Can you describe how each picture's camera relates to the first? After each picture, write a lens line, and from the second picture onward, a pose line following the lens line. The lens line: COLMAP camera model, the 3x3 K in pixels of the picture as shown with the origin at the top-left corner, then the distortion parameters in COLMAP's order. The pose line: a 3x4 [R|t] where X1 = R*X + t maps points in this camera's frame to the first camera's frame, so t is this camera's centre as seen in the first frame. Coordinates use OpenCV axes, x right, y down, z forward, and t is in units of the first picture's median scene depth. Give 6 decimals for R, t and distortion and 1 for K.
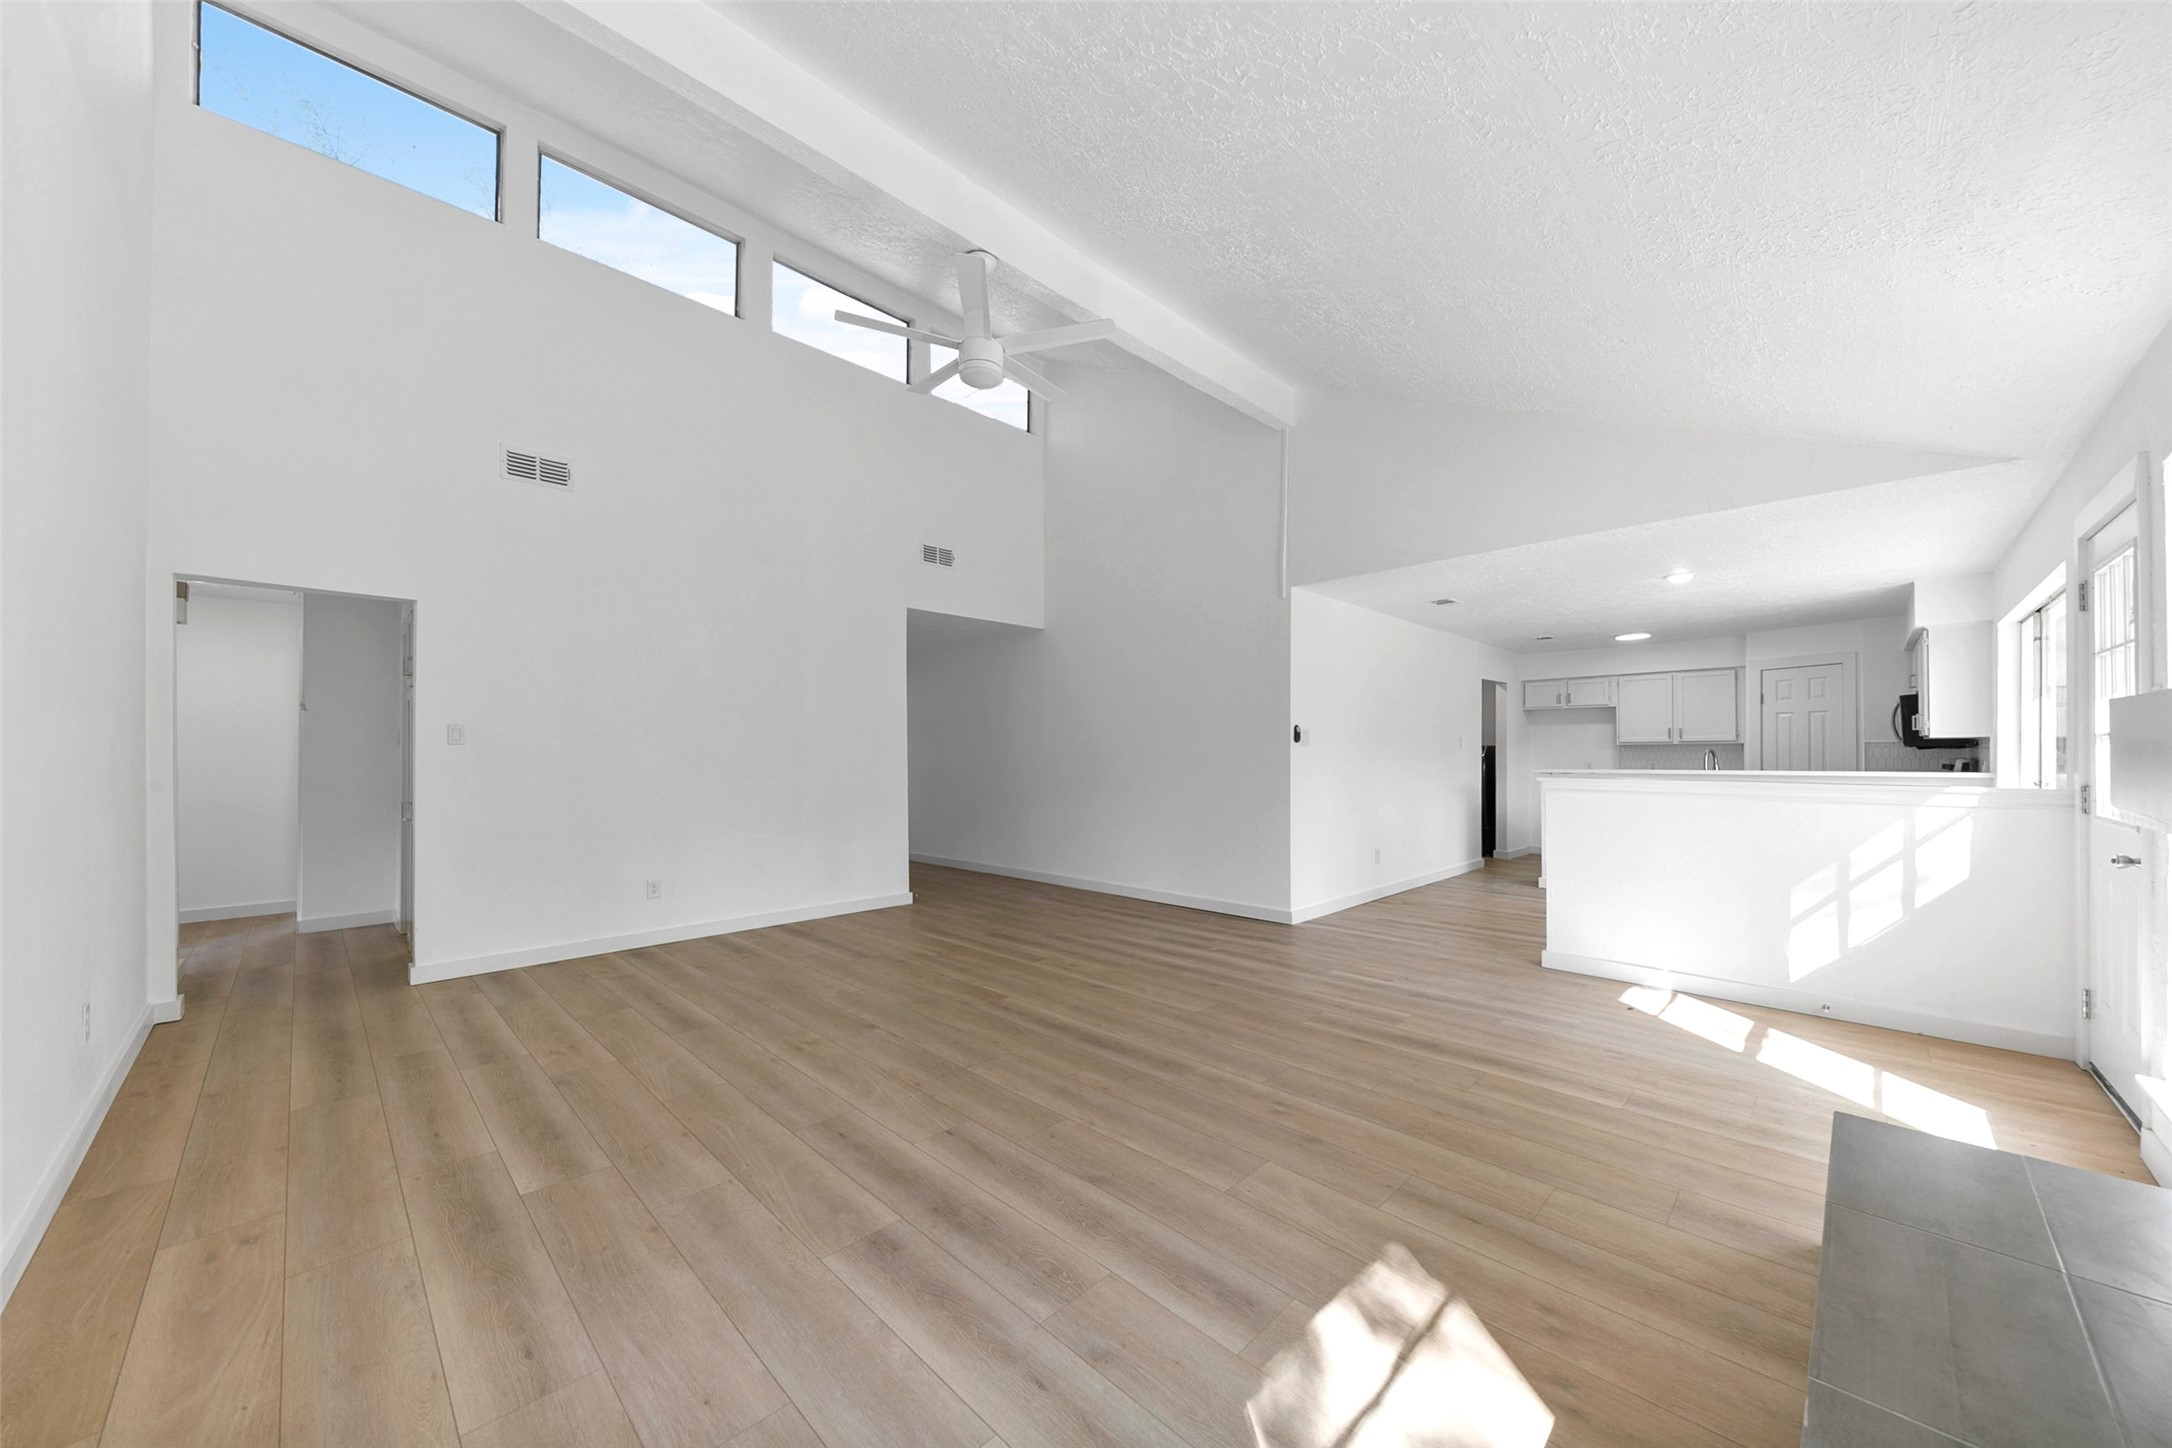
lens RADIAL K [[765.4, 0, 1117.1], [0, 765.4, 757.0], [0, 0, 1]] dist [0.004163, -0.002216]
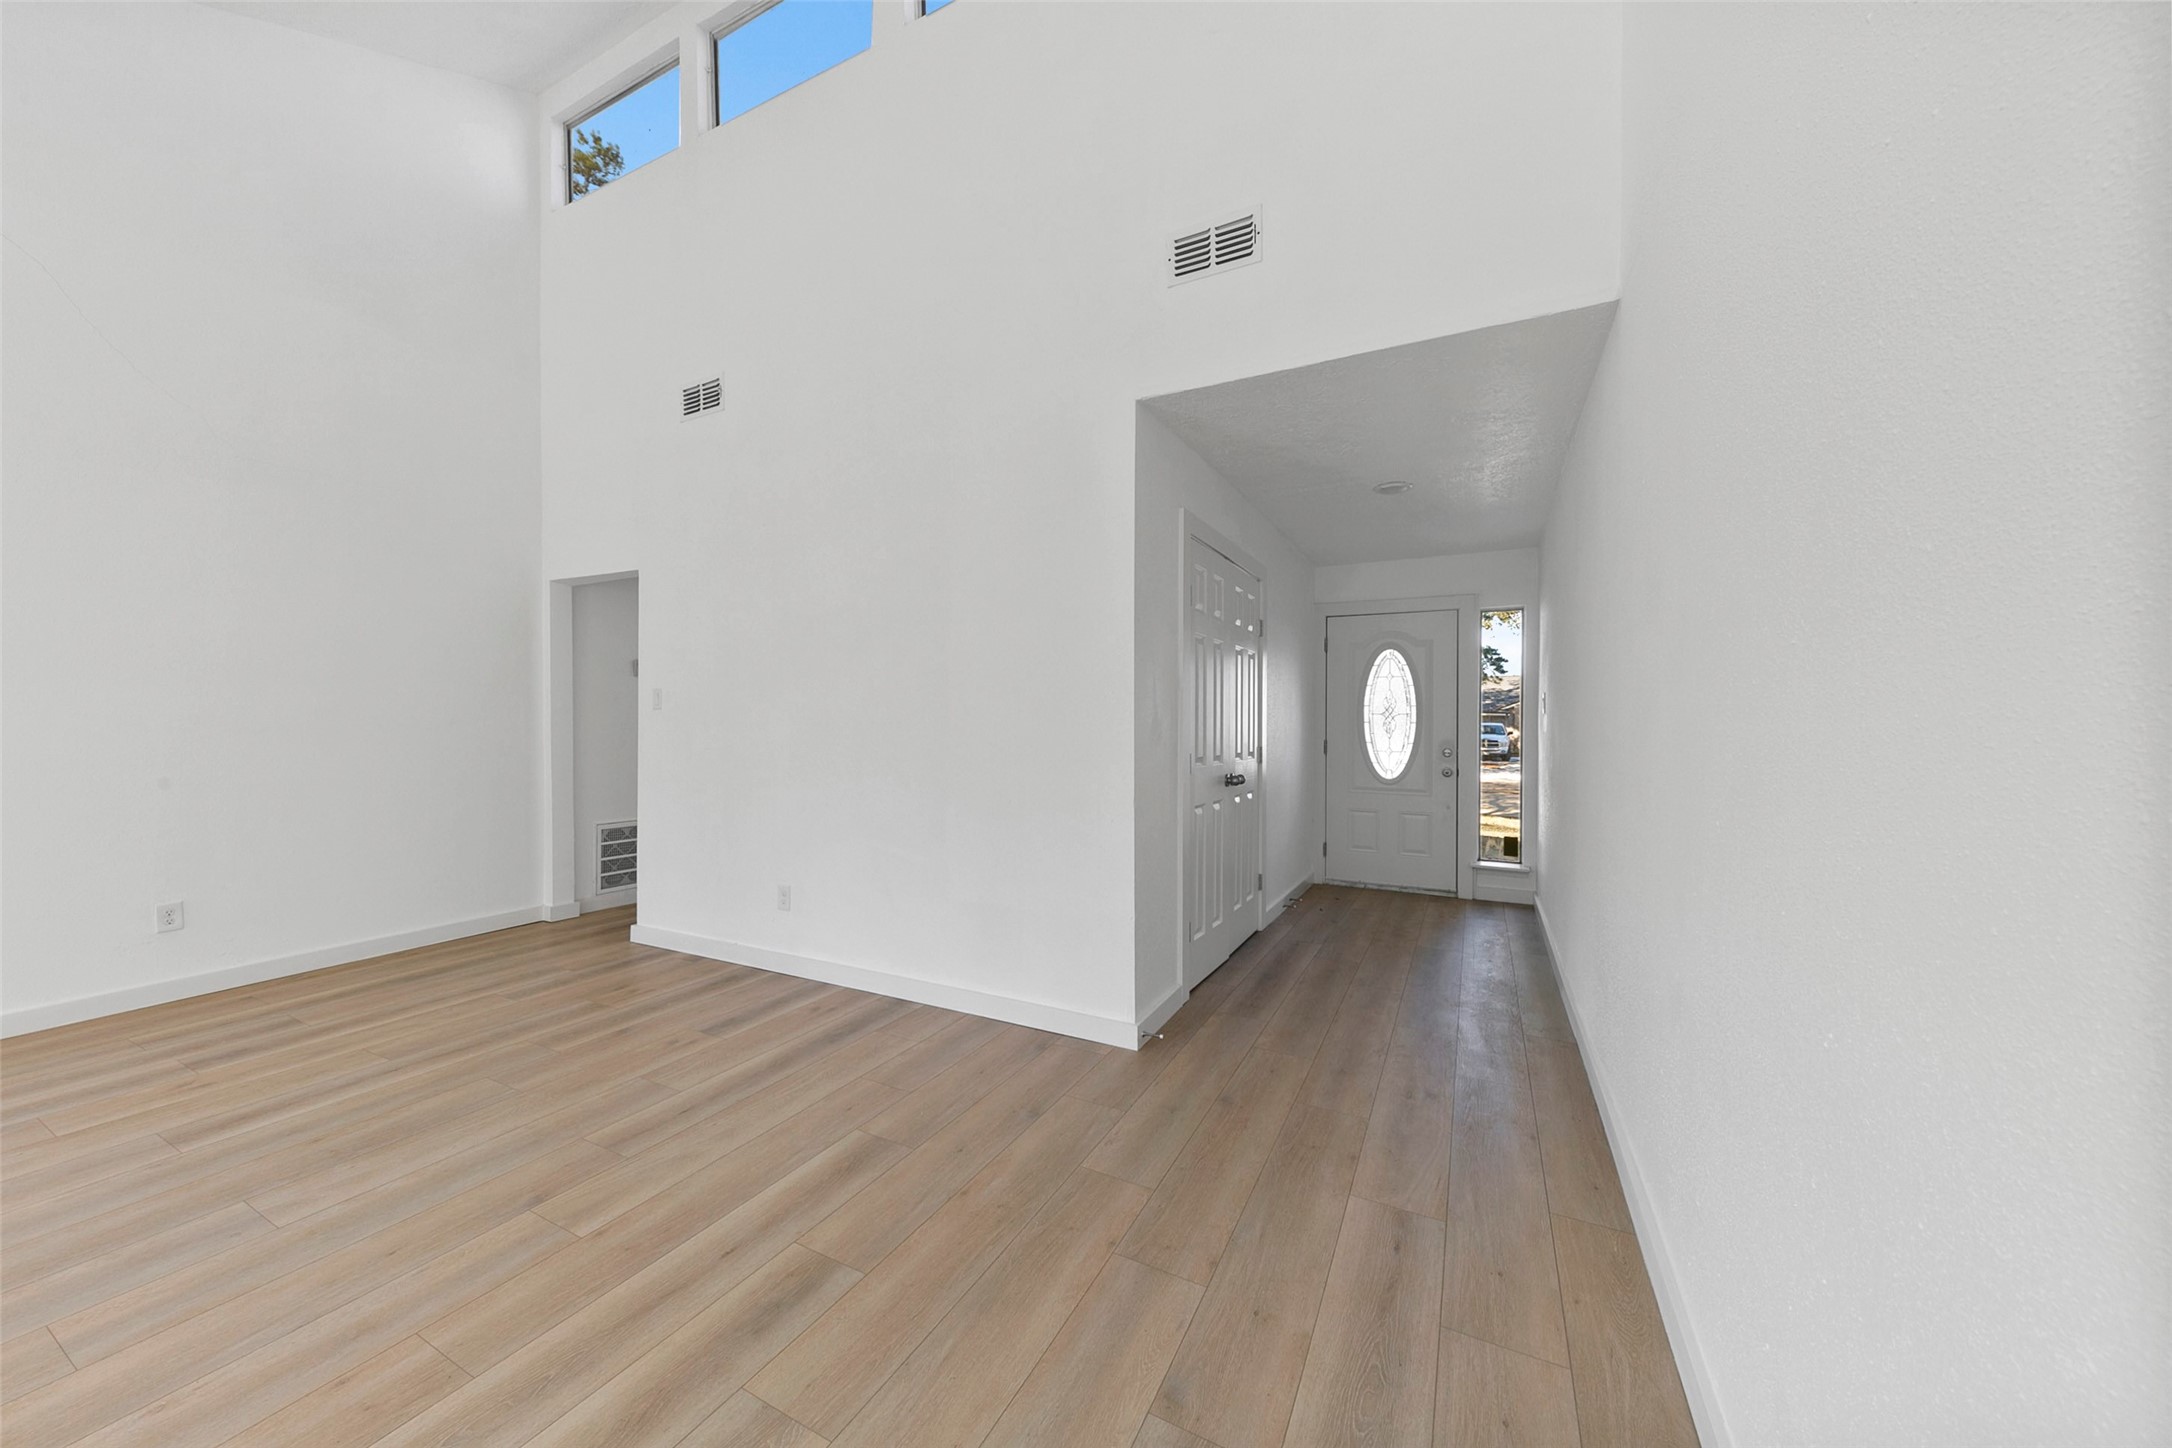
lens RADIAL K [[765.4, 0, 1080.1], [0, 765.4, 715.3], [0, 0, 1]] dist [0.004163, -0.002216]
pose [[0.280427, -0.002745, -0.959871, 0.287548], [-0.006179, 0.999970, -0.004665, -0.006062], [0.959855, 0.007239, 0.280402, 1.568780]]
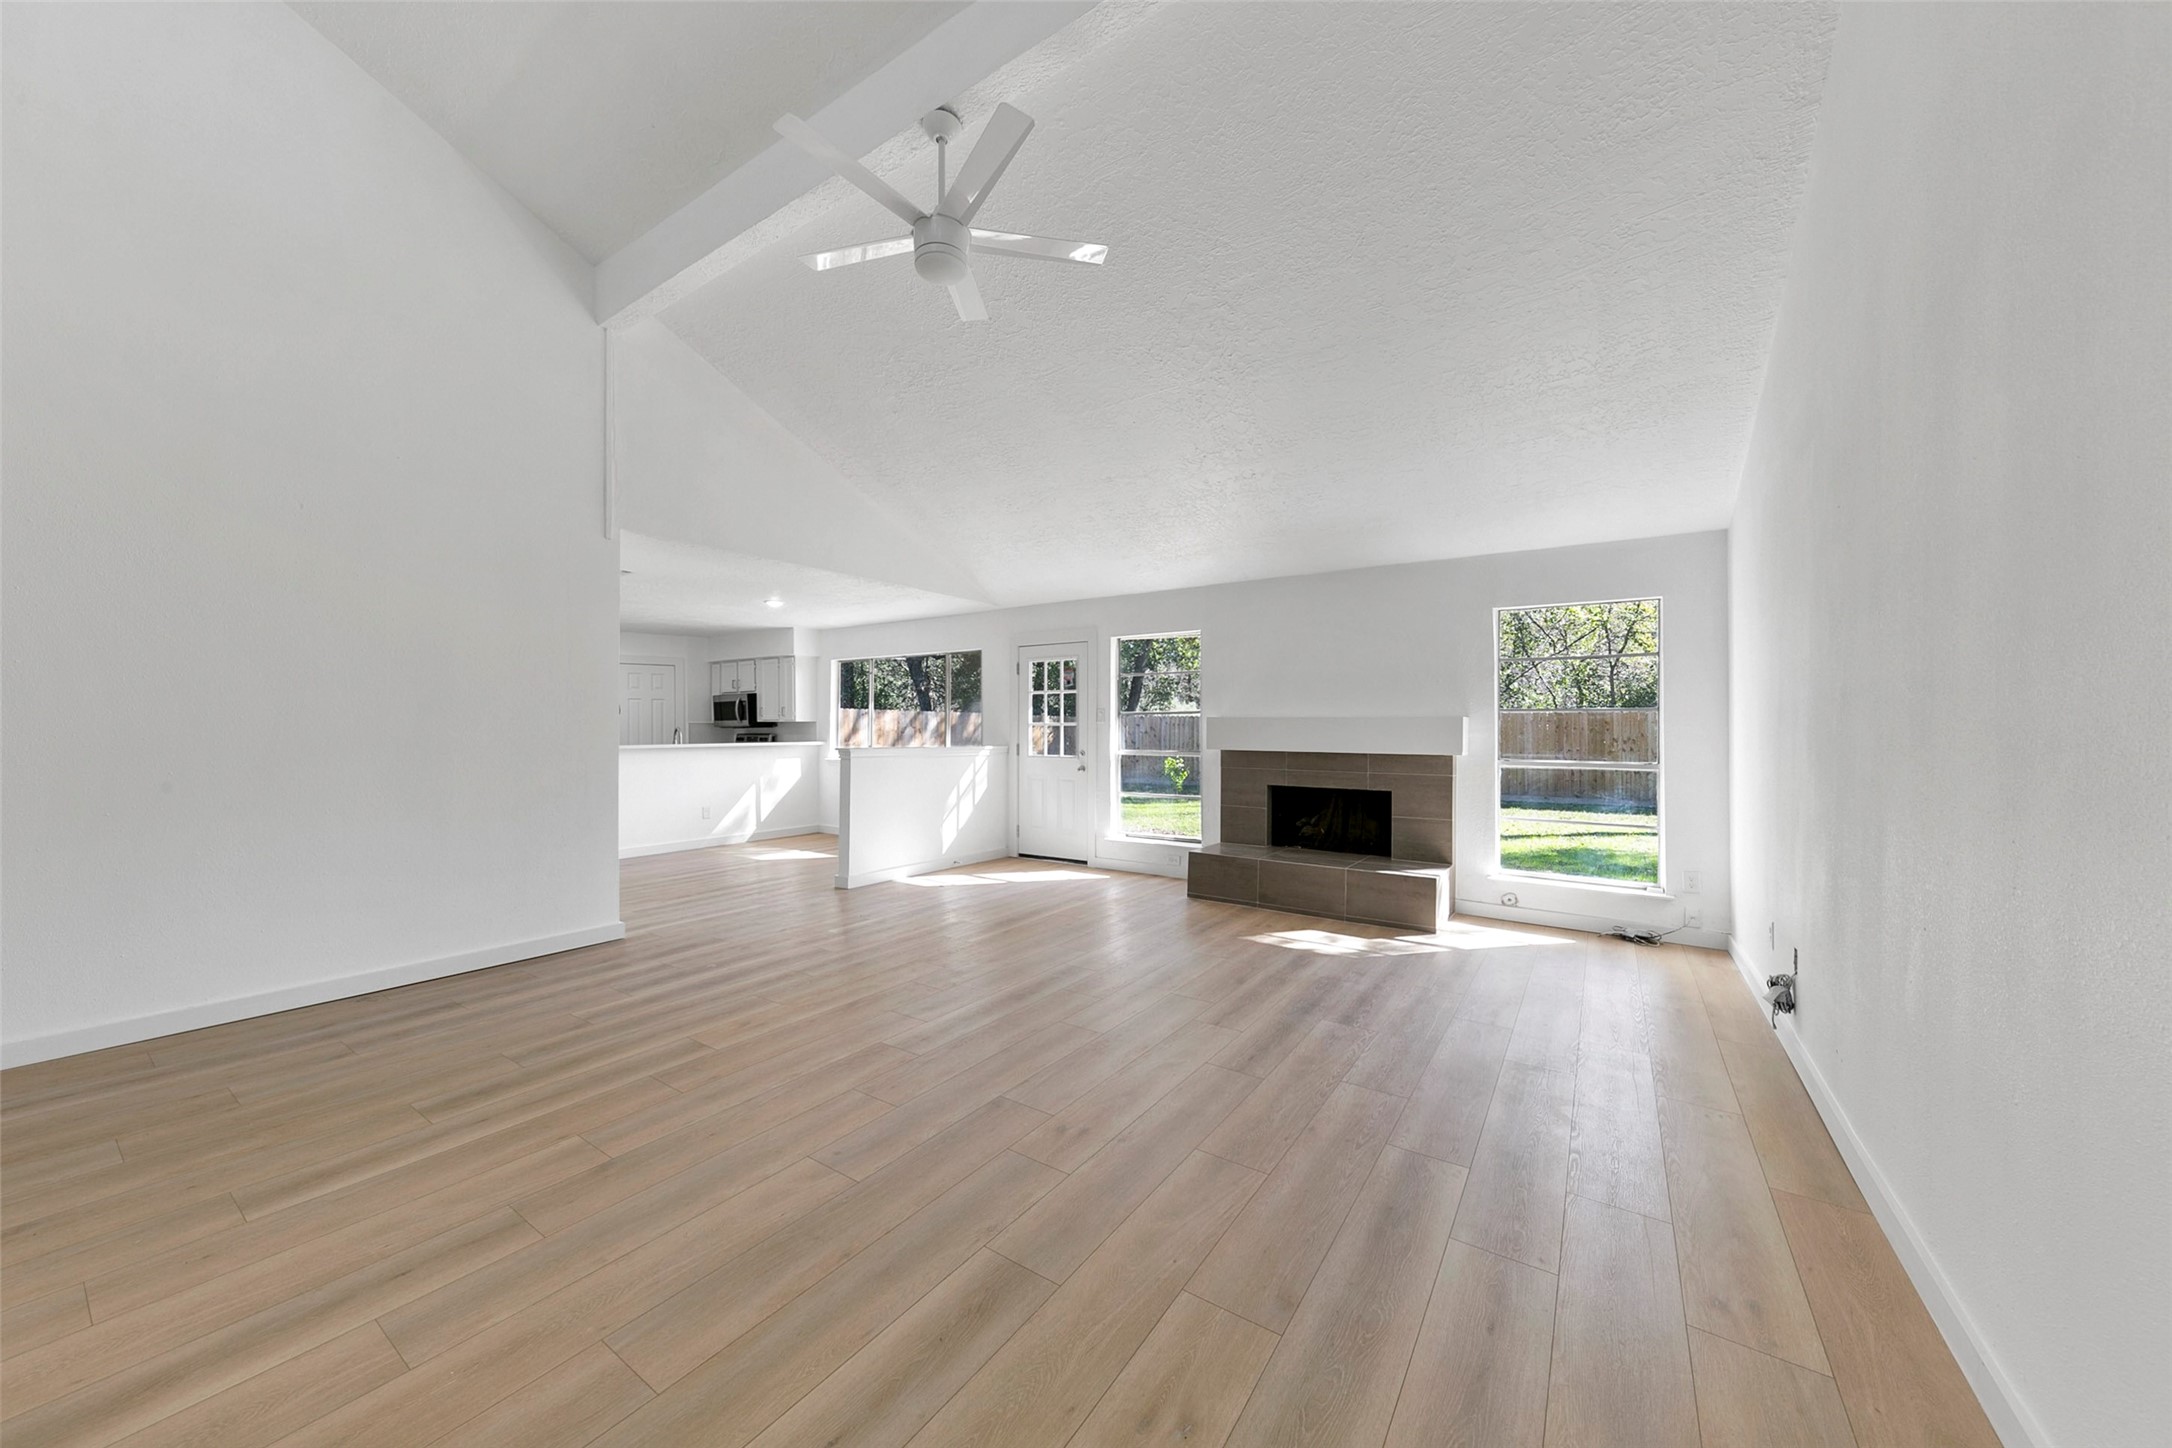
lens RADIAL K [[765.4, 0, 1075.5], [0, 765.4, 726.2], [0, 0, 1]] dist [0.004163, -0.002216]
pose [[-0.156542, 0.007919, 0.987639, -1.073409], [0.002915, 0.999967, -0.007555, -0.001104], [-0.987667, 0.001696, -0.156560, 1.055044]]
